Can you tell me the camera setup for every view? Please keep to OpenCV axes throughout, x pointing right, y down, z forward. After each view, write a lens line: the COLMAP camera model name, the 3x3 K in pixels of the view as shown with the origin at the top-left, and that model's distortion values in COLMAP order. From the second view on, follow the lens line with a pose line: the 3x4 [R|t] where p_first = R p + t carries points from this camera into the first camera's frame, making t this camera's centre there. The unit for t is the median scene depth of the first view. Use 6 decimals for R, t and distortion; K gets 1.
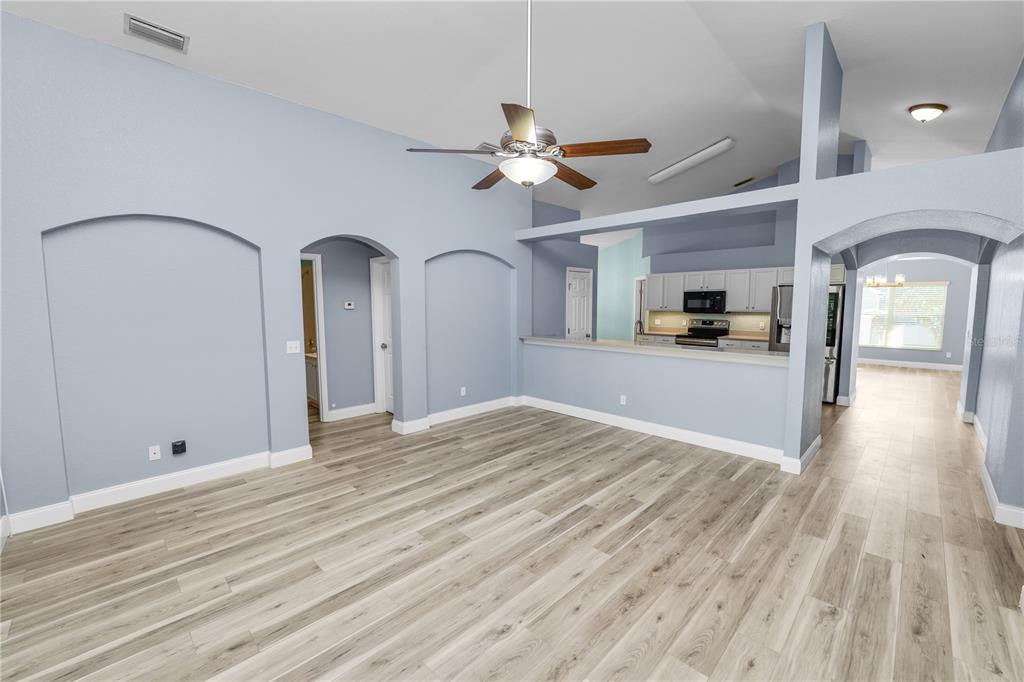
lens RADIAL K [[416.1, 0, 511.7], [0, 416.1, 341.9], [0, 0, 1]] dist [-0.012116, 0.000433]
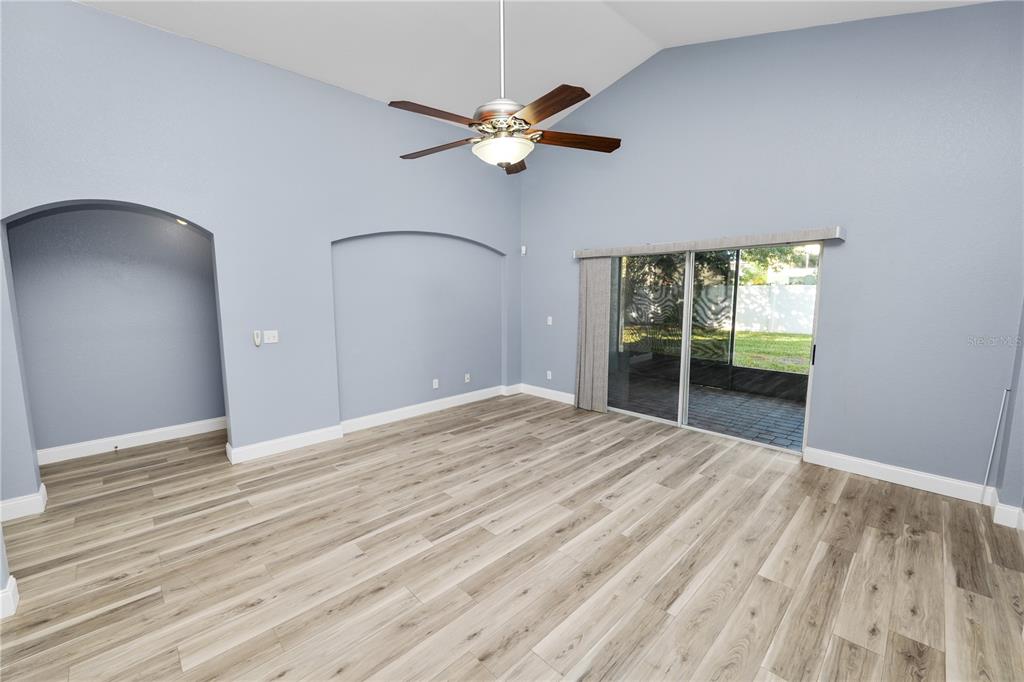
lens RADIAL K [[416.1, 0, 514.1], [0, 416.1, 341.0], [0, 0, 1]] dist [-0.012116, 0.000433]
pose [[-0.999955, 0.003369, 0.008869, 0.009447], [0.005215, 0.976096, 0.217275, -0.200046], [-0.007925, 0.217312, -0.976070, 2.064011]]
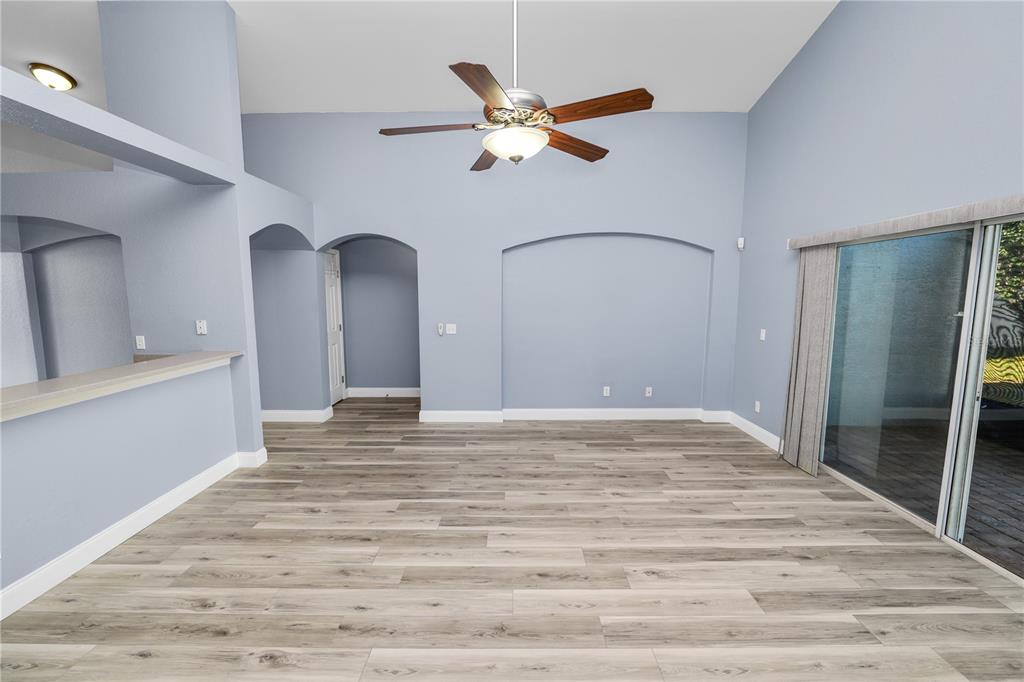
lens RADIAL K [[416.1, 0, 513.8], [0, 416.1, 343.6], [0, 0, 1]] dist [-0.012116, 0.000433]
pose [[-0.705608, -0.086006, 0.703364, -0.623109], [0.067464, 0.979944, 0.187505, -0.165831], [-0.705384, 0.179756, -0.685654, 1.720239]]
